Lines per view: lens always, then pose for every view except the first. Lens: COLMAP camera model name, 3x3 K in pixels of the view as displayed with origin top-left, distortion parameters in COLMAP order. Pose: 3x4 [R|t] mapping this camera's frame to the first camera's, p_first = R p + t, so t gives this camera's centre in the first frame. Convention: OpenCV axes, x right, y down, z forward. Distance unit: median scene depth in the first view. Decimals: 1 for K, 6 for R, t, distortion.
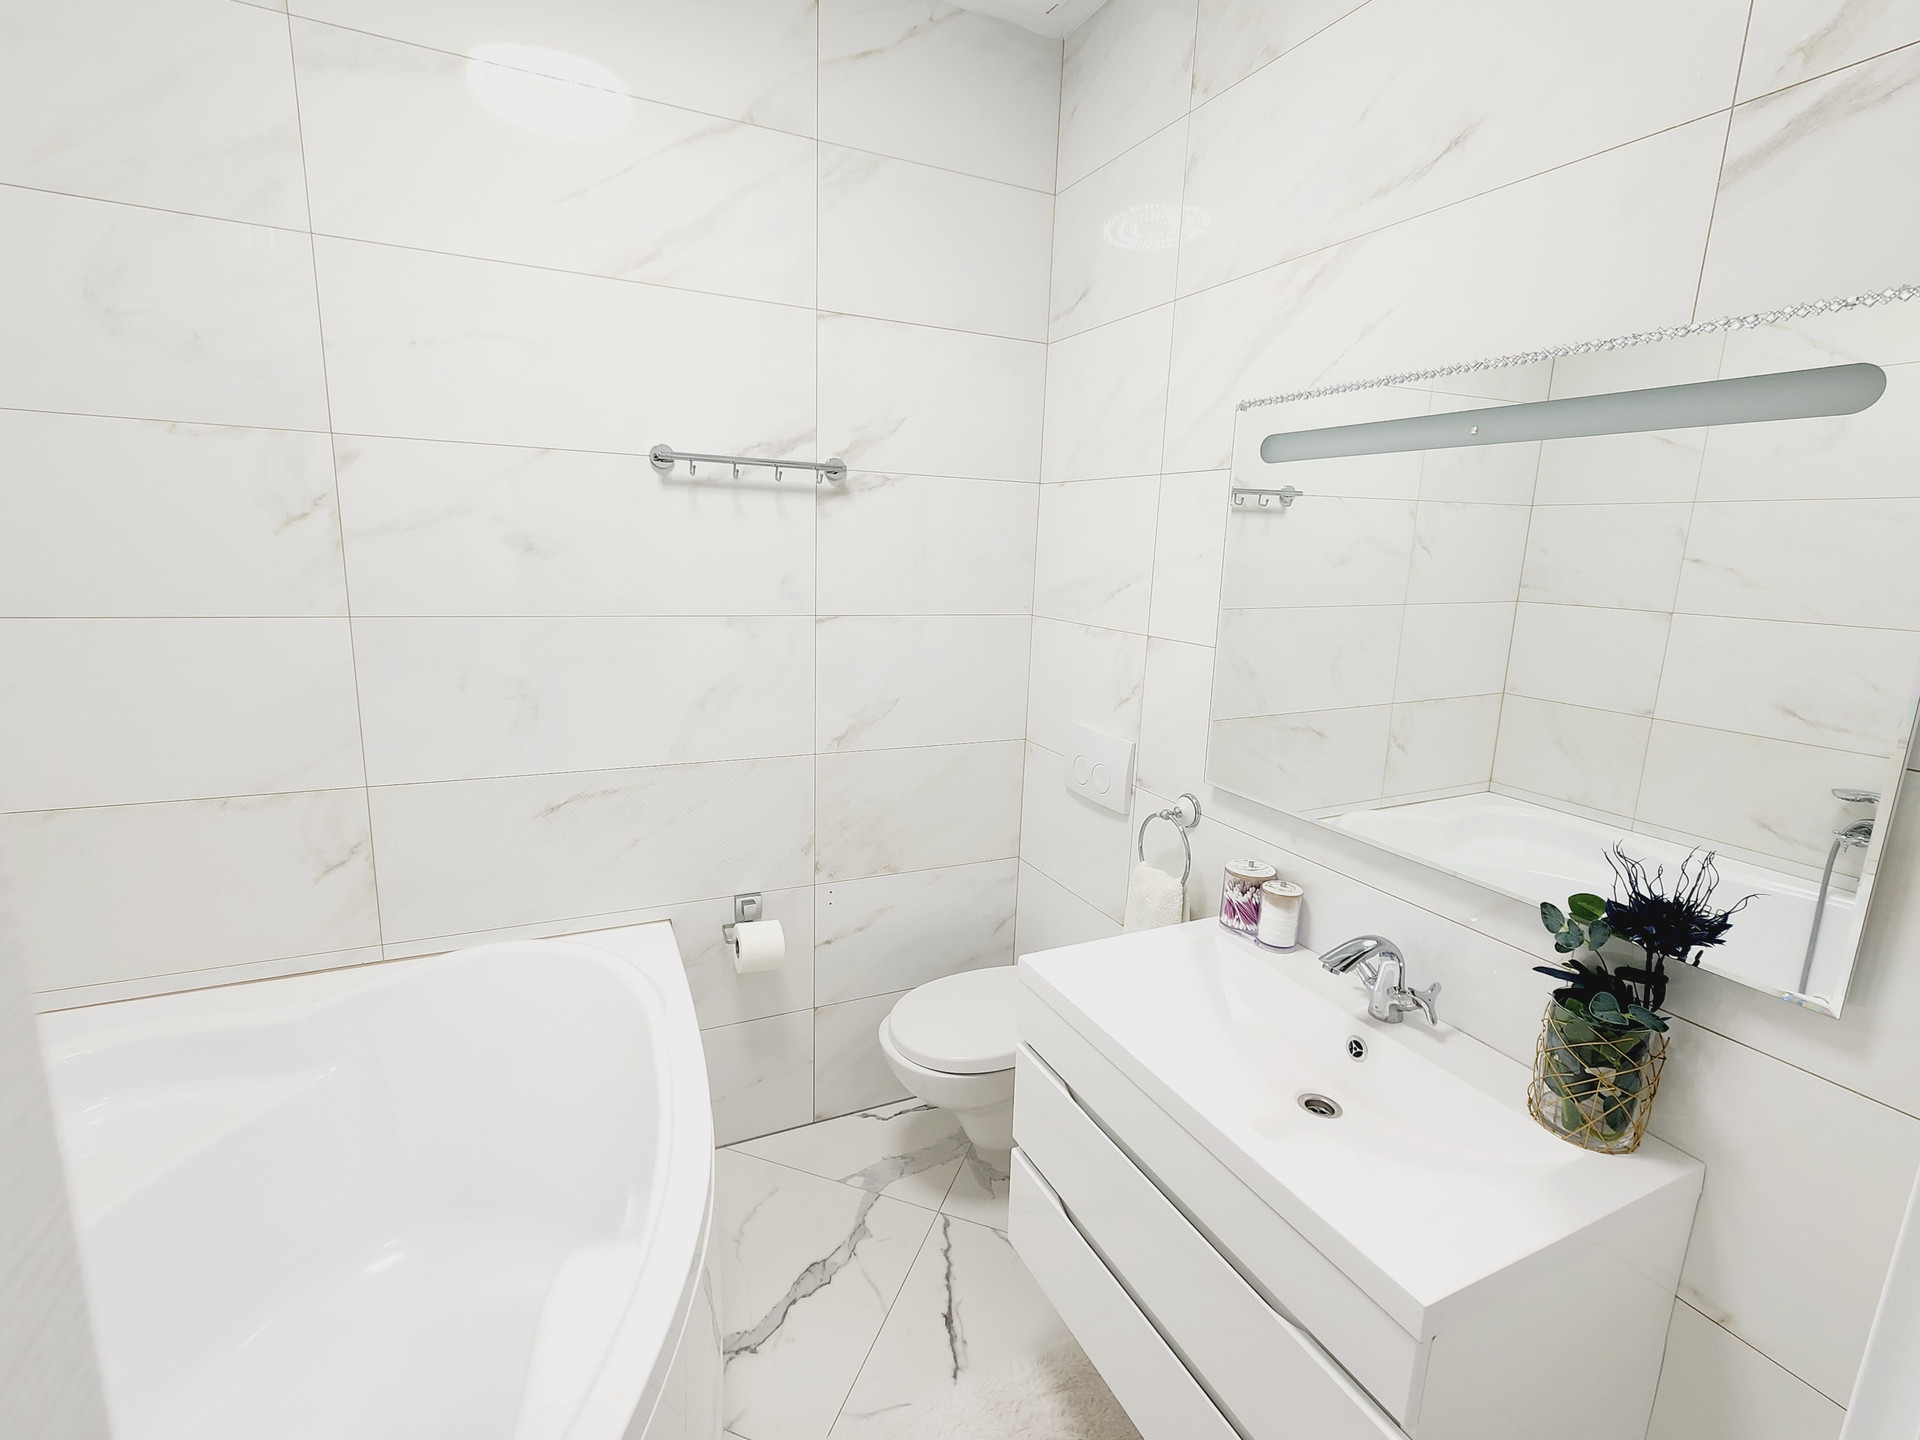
lens RADIAL K [[884.9, 0, 946.2], [0, 884.9, 717.1], [0, 0, 1]] dist [0.009525, -0.002063]
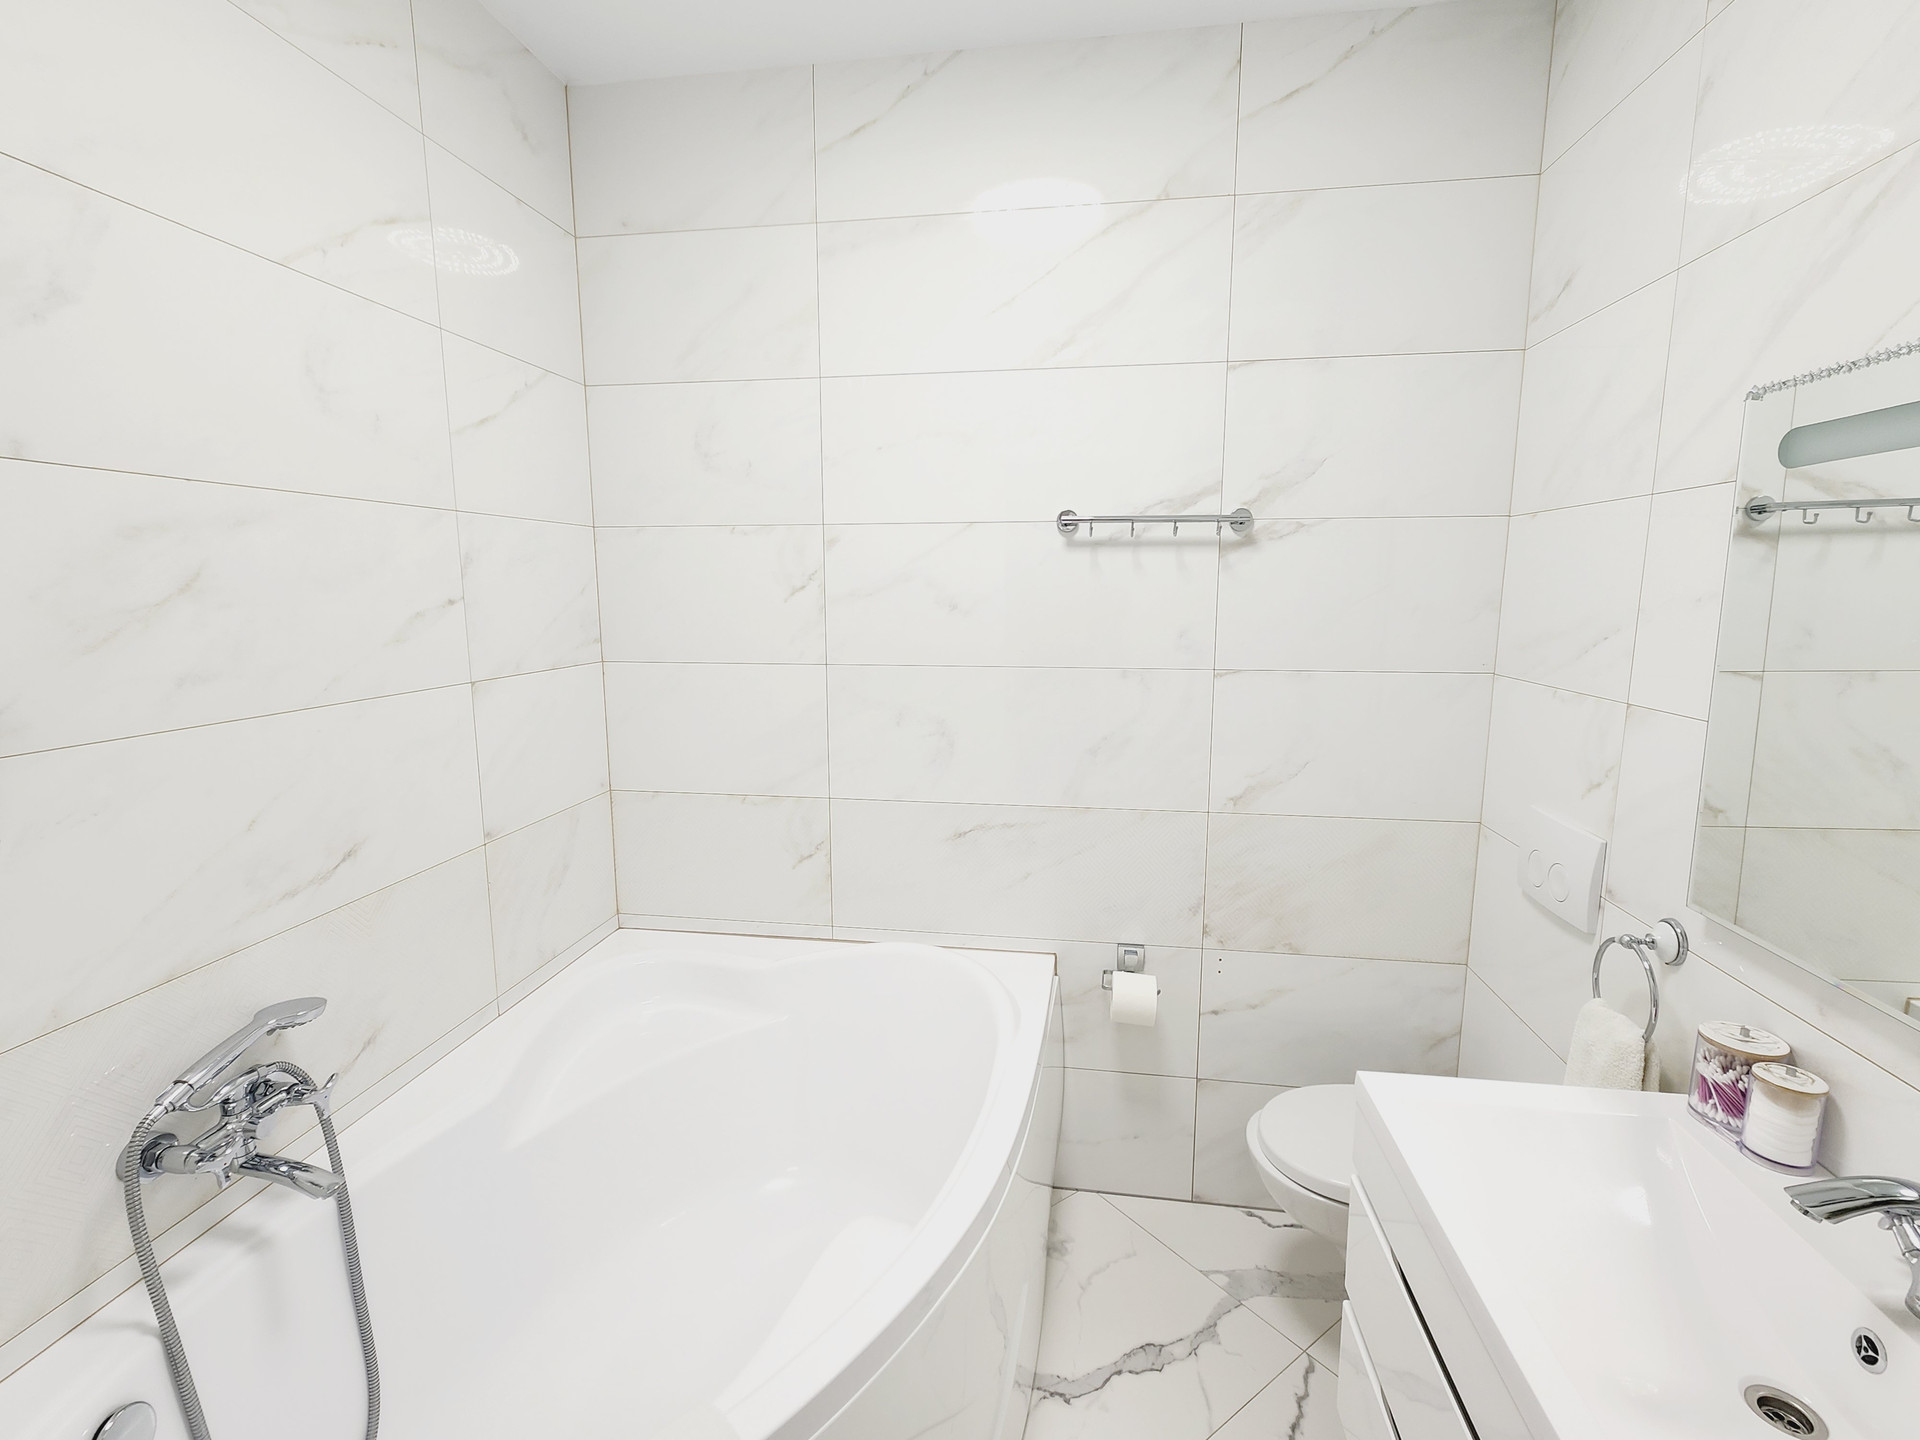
lens RADIAL K [[884.9, 0, 946.2], [0, 884.9, 717.1], [0, 0, 1]] dist [0.009525, -0.002063]
pose [[0.827939, 0.048343, -0.558731, 0.176934], [-0.079971, 0.996274, -0.032303, -0.008686], [0.555087, 0.071427, 0.828720, 0.038016]]
